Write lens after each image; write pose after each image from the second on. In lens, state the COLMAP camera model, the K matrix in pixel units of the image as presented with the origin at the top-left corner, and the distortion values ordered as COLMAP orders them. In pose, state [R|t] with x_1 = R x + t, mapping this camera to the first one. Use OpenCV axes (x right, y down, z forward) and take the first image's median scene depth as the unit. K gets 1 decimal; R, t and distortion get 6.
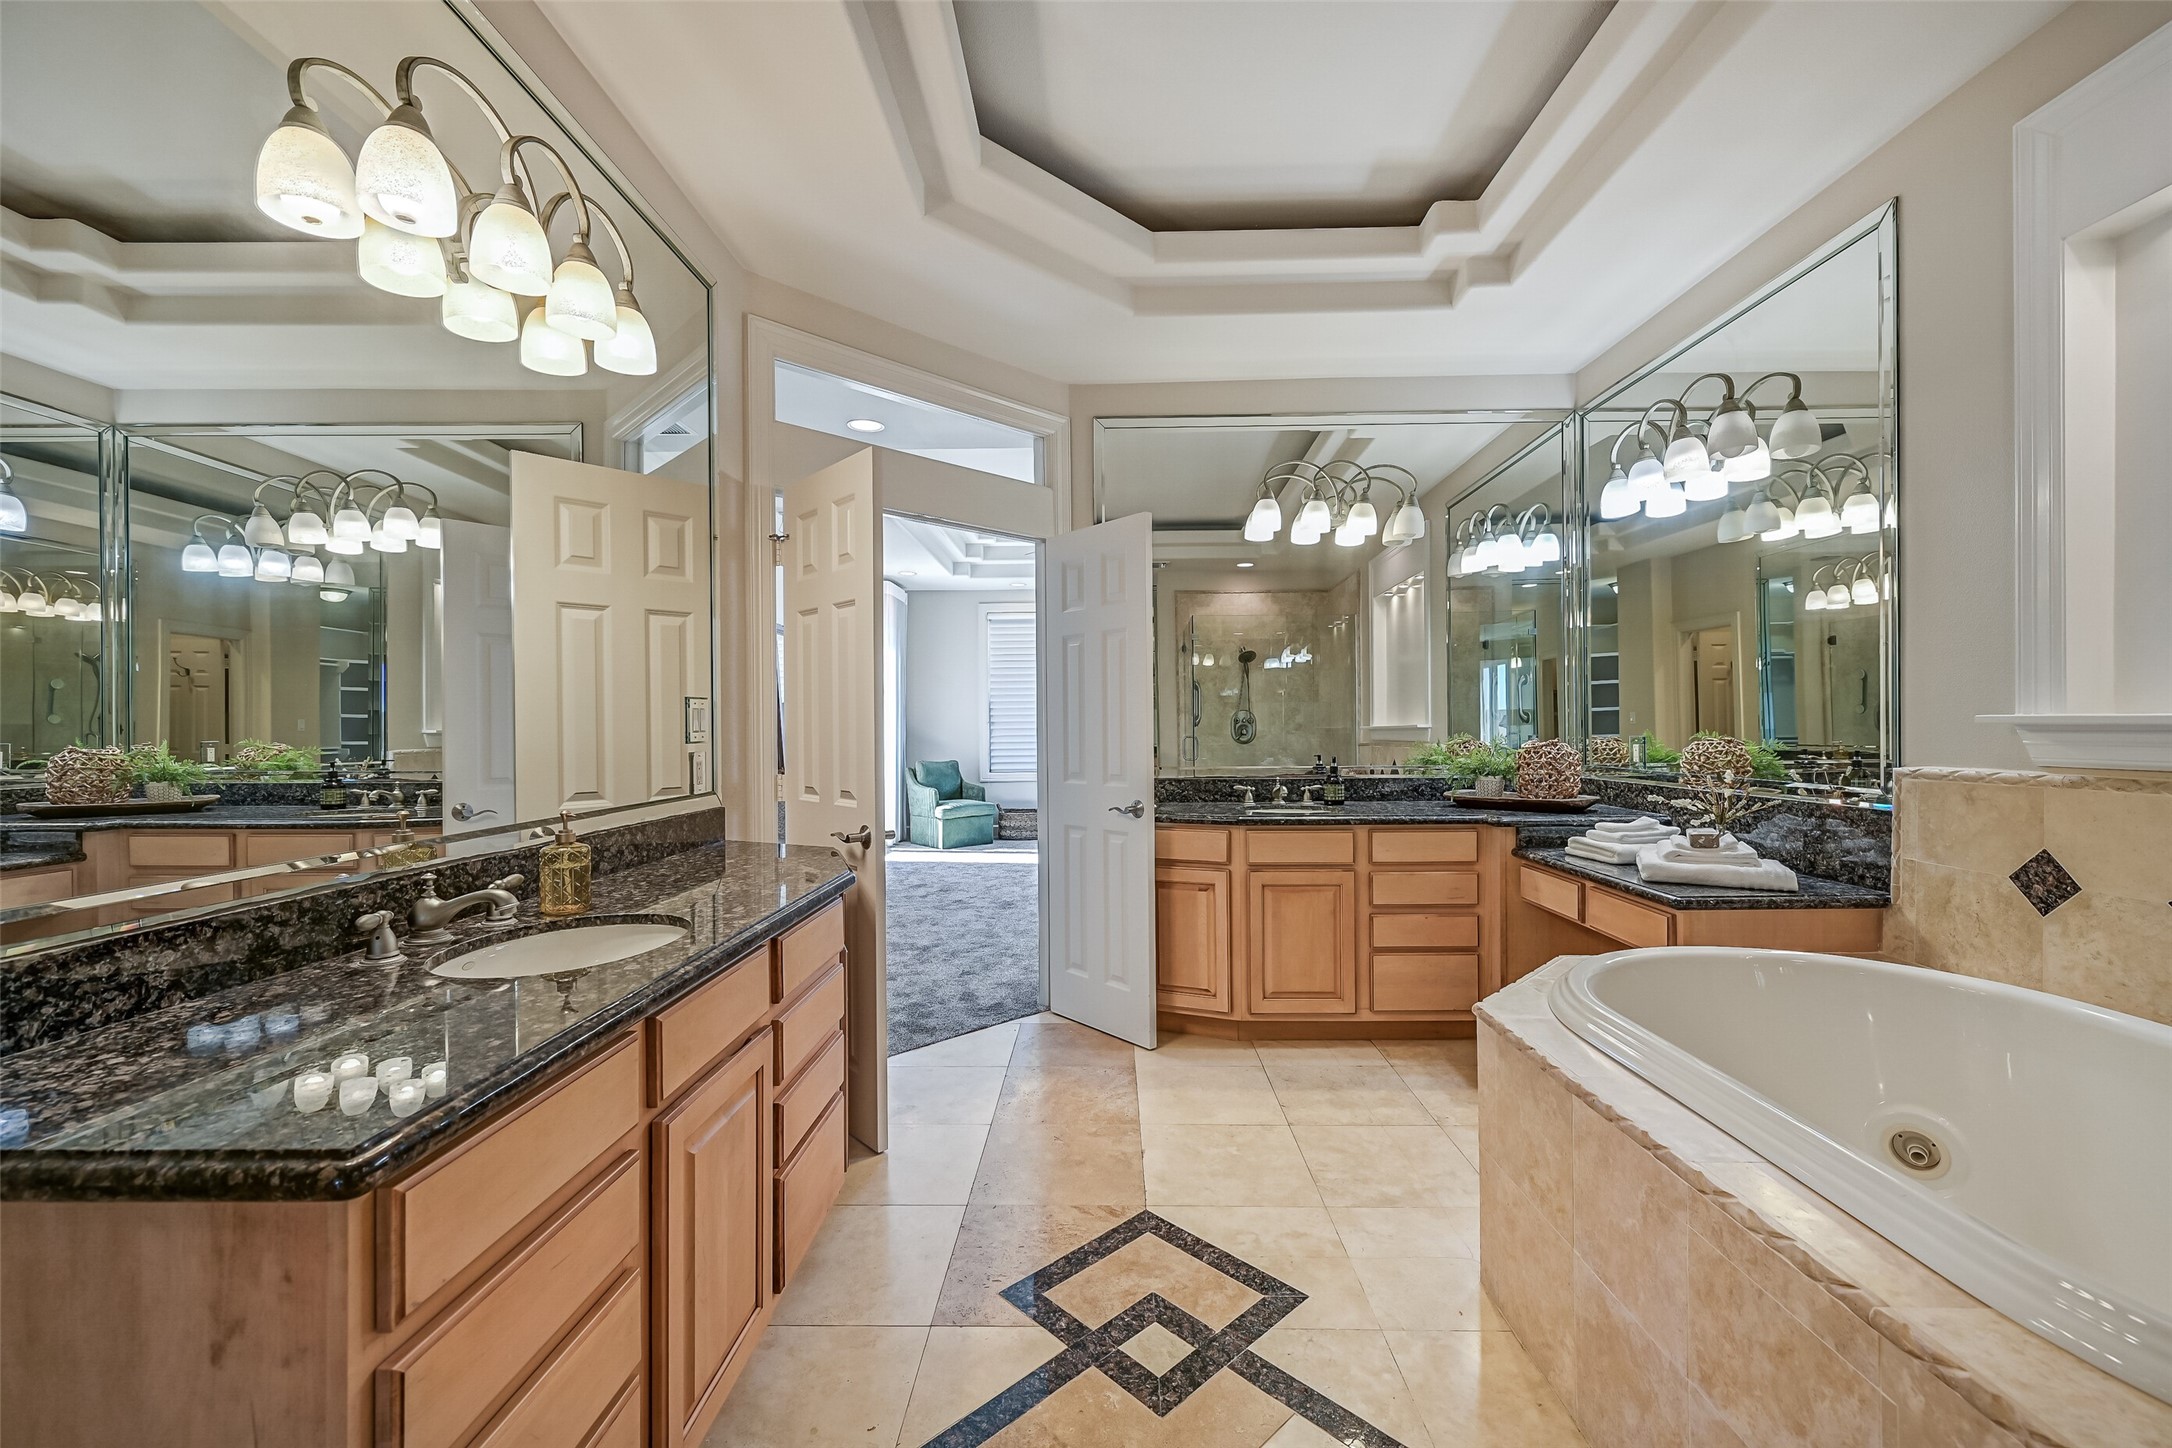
lens RADIAL K [[856.9, 0, 1086.0], [0, 856.9, 724.0], [0, 0, 1]] dist [-0.001252, -0.000008]
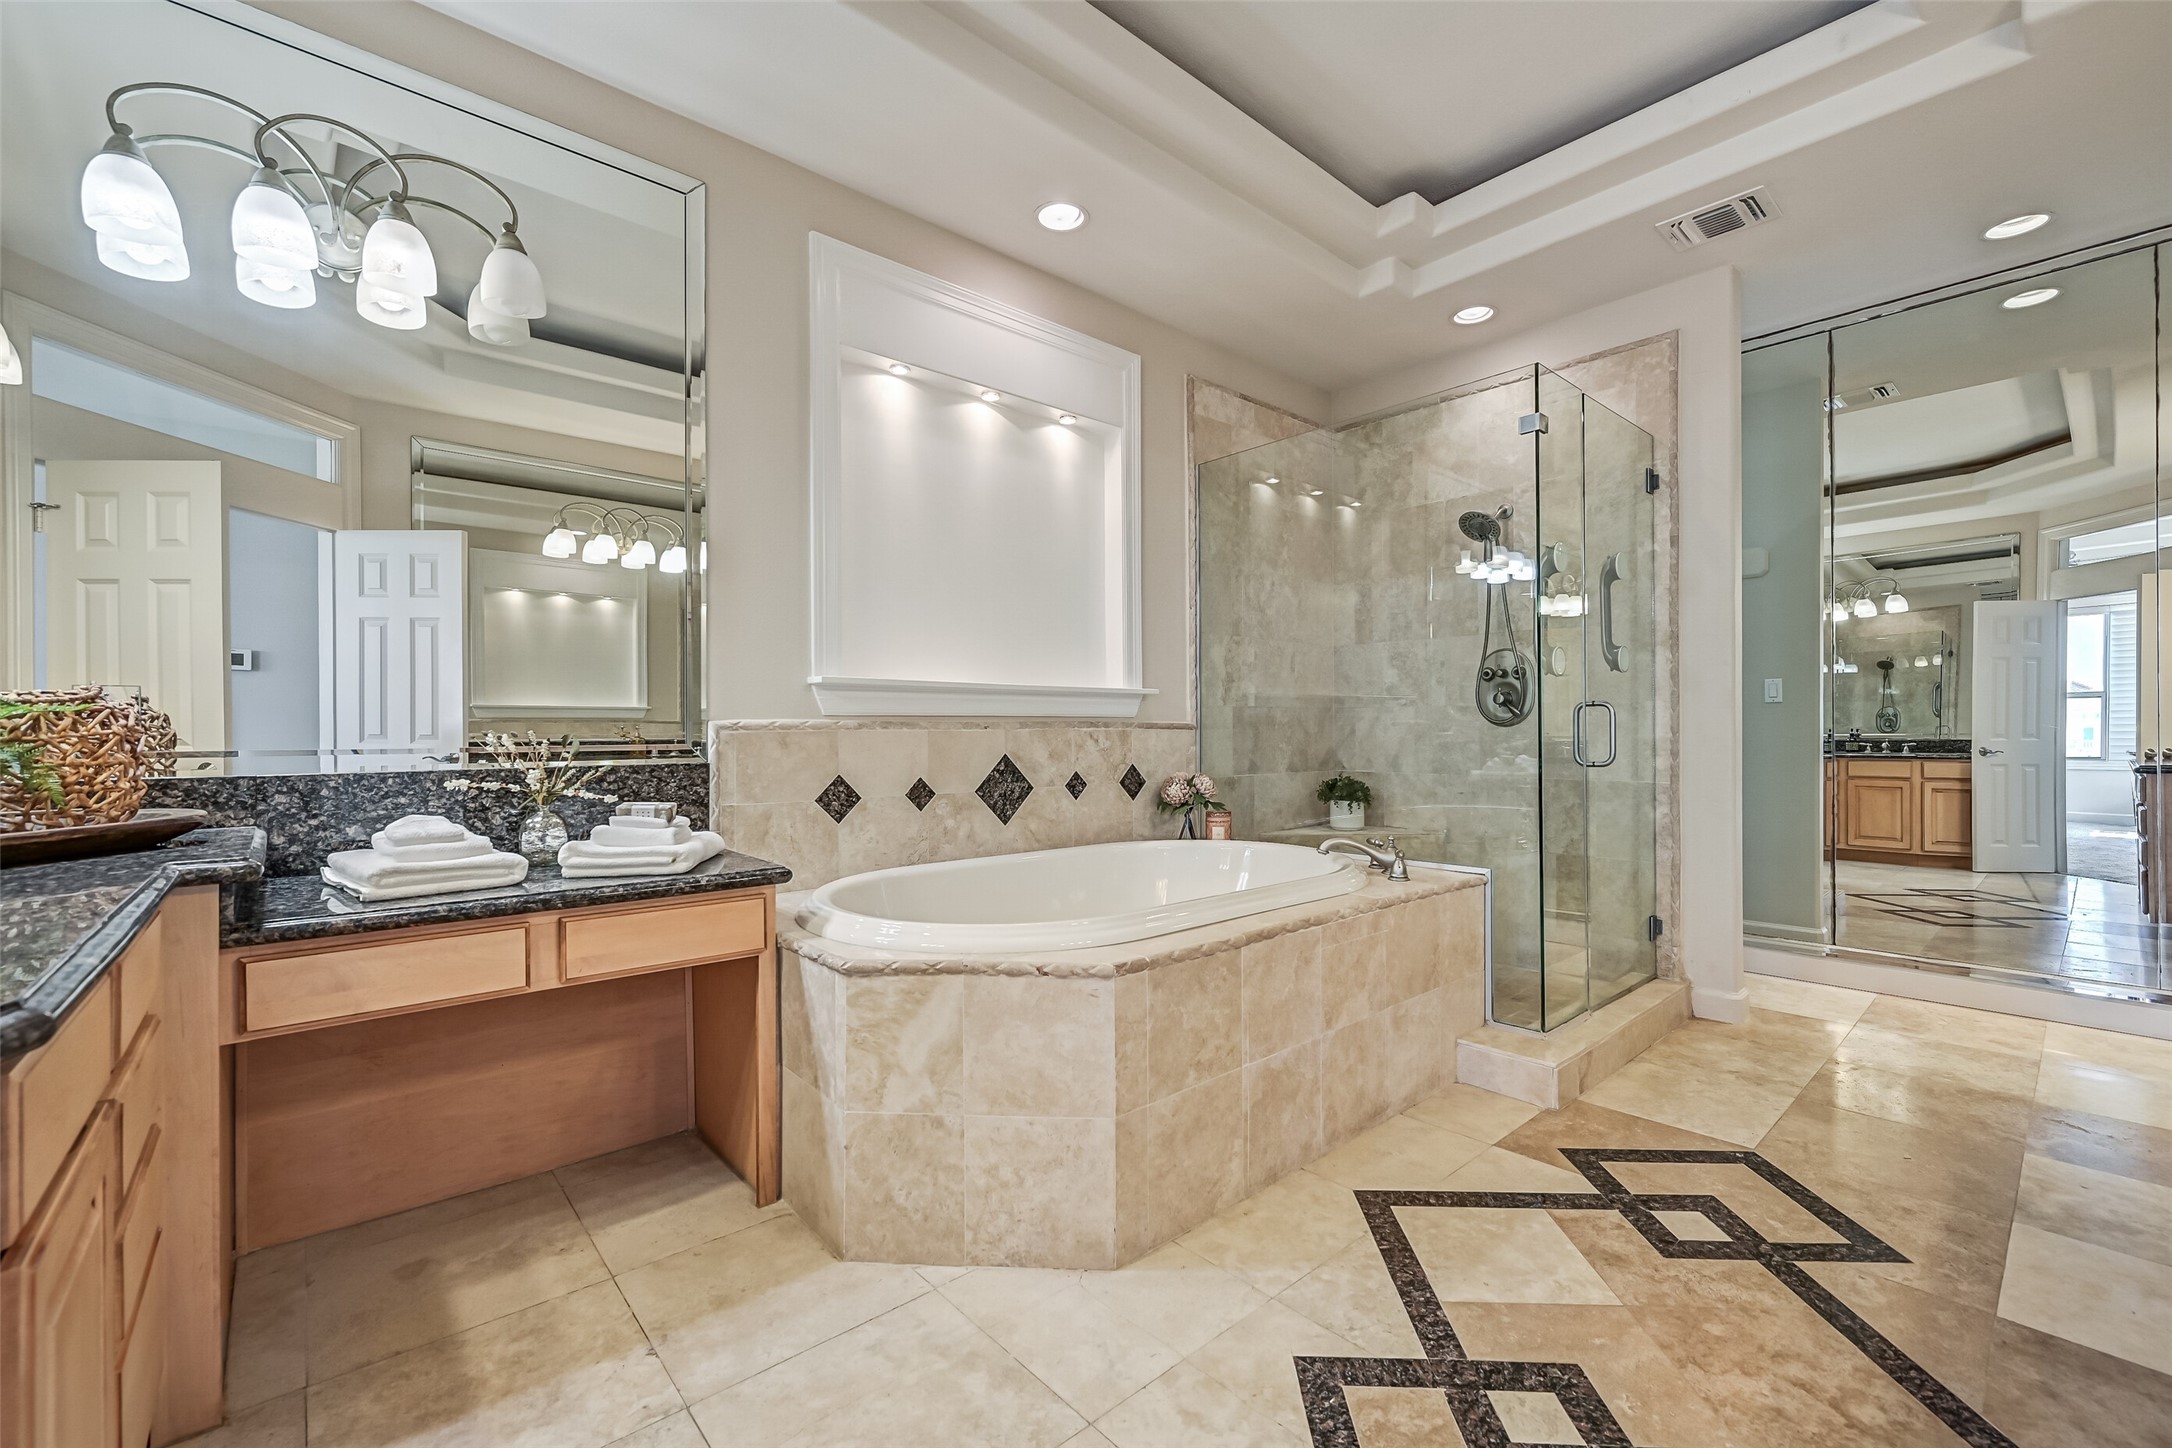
lens RADIAL K [[924.6, 0, 1086.0], [0, 924.6, 724.0], [0, 0, 1]] dist [-0.001773, 0.000120]
pose [[-0.679073, 0.016689, 0.733881, -0.243781], [0.008265, 0.999852, -0.015089, 0.087672], [-0.734024, -0.004181, -0.679111, 1.679682]]
